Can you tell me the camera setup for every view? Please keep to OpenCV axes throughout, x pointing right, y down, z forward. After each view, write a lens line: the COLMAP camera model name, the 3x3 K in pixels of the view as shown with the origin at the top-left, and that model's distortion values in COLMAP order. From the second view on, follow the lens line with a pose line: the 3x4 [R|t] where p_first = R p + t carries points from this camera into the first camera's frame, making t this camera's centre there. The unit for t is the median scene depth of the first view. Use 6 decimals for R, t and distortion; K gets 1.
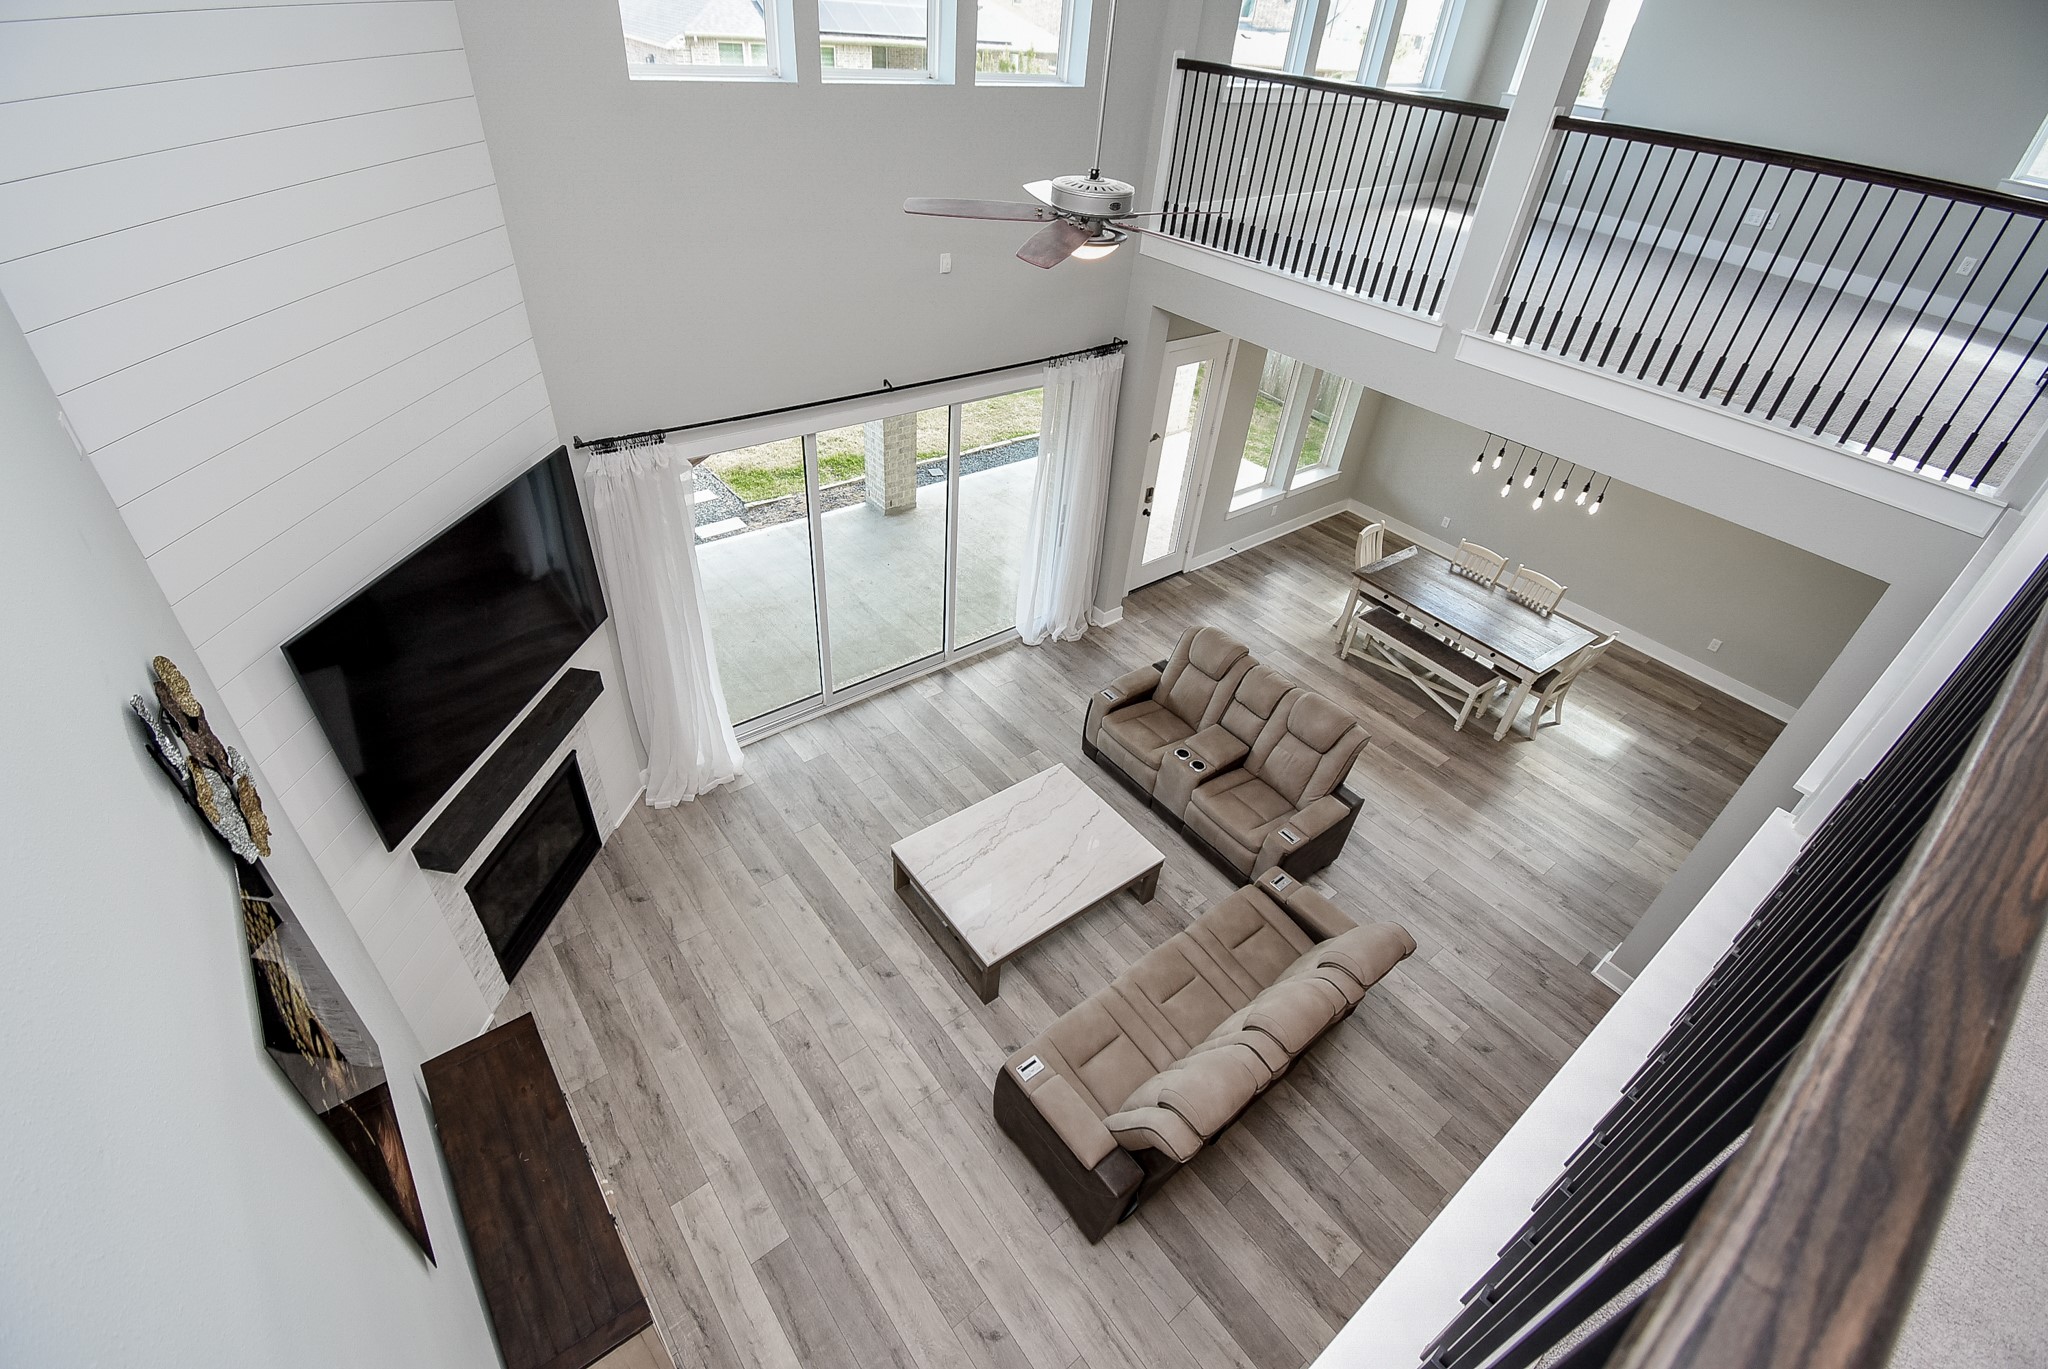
lens RADIAL K [[896.3, 0, 1019.5], [0, 896.3, 675.6], [0, 0, 1]] dist [0.018487, -0.022714]
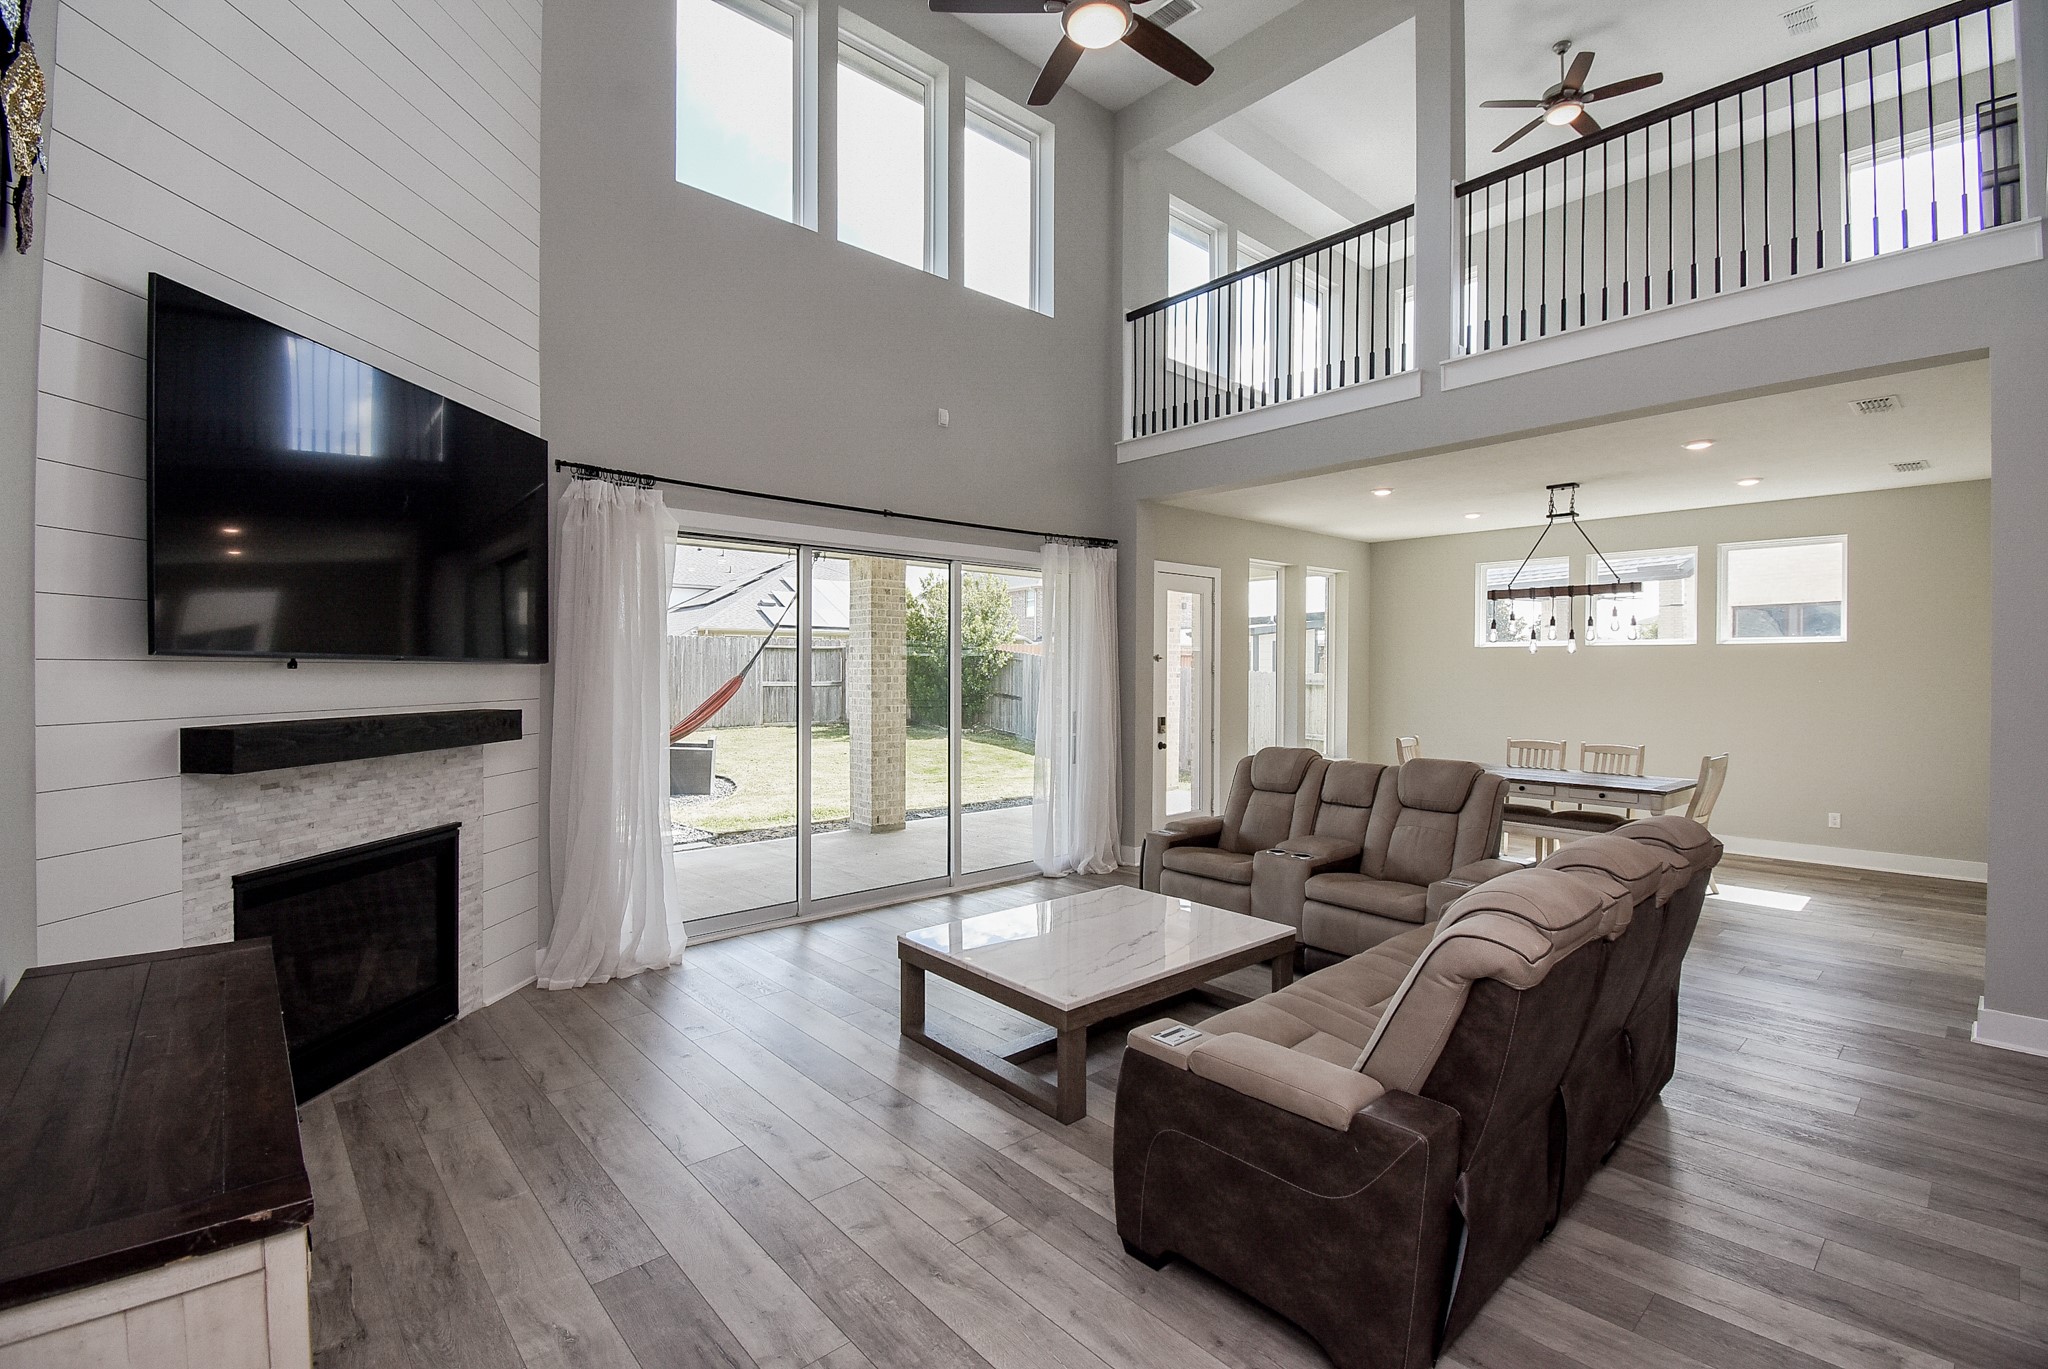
lens RADIAL K [[900.7, 0, 1020.3], [0, 900.7, 681.1], [0, 0, 1]] dist [0.019260, -0.024125]
pose [[0.995934, -0.069733, 0.057041, -0.084704], [0.089986, 0.800547, -0.592475, 0.499843], [-0.004349, 0.595199, 0.803567, 0.371742]]
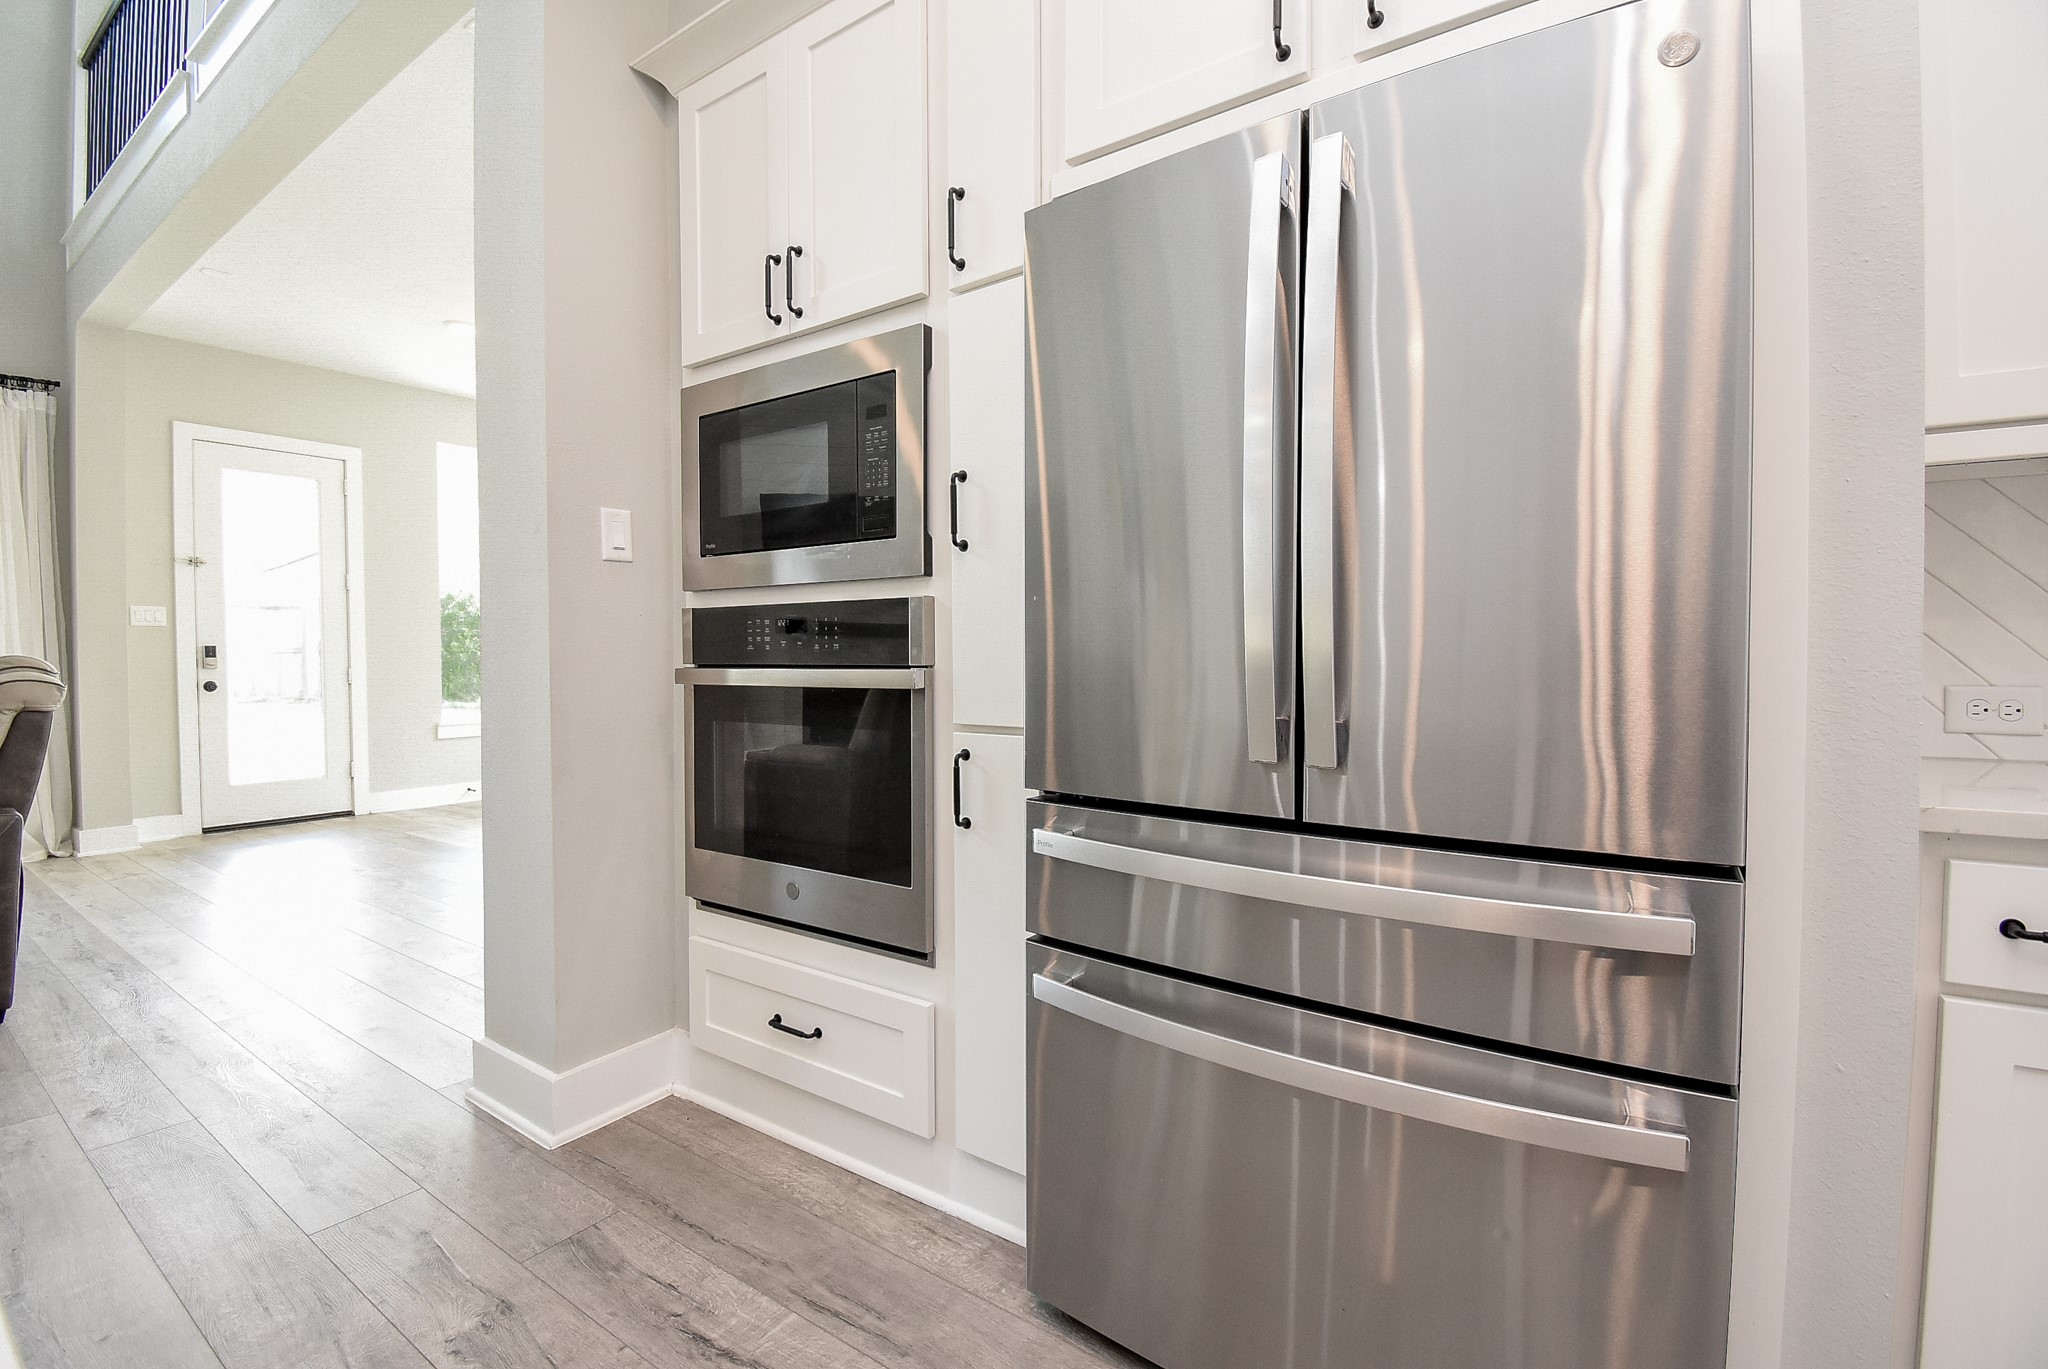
lens RADIAL K [[900.7, 0, 1020.3], [0, 900.7, 681.1], [0, 0, 1]] dist [0.019260, -0.024125]
pose [[0.955411, -0.085732, 0.282560, 0.867229], [0.232773, 0.807447, -0.542076, 0.510217], [-0.181679, 0.583678, 0.791400, 0.632028]]
